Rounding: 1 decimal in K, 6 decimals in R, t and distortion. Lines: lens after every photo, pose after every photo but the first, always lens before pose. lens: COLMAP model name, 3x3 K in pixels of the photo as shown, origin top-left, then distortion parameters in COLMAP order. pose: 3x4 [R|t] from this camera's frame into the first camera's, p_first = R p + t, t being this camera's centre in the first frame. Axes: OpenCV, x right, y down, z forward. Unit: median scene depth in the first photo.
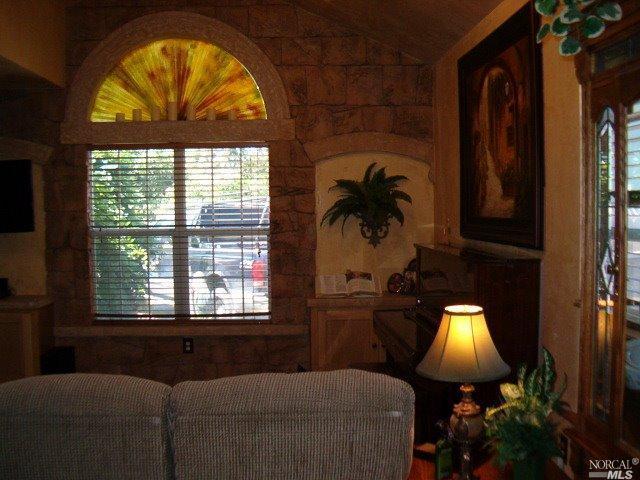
lens RADIAL K [[755.2, 0, 345.3], [0, 755.2, 250.0], [0, 0, 1]] dist [-0.221519, 0.293681]
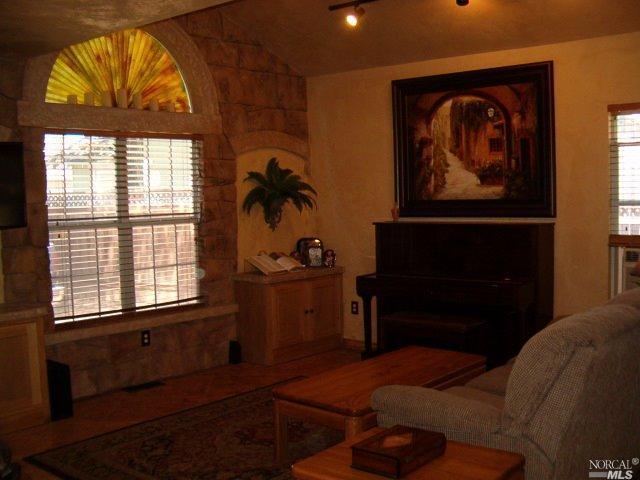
lens RADIAL K [[755.2, 0, 345.3], [0, 755.2, 250.0], [0, 0, 1]] dist [-0.221519, 0.293681]
pose [[0.677298, -0.060168, 0.733244, -0.740390], [0.056565, 0.997959, 0.029640, -0.001883], [-0.733531, 0.021401, 0.679319, 0.137371]]
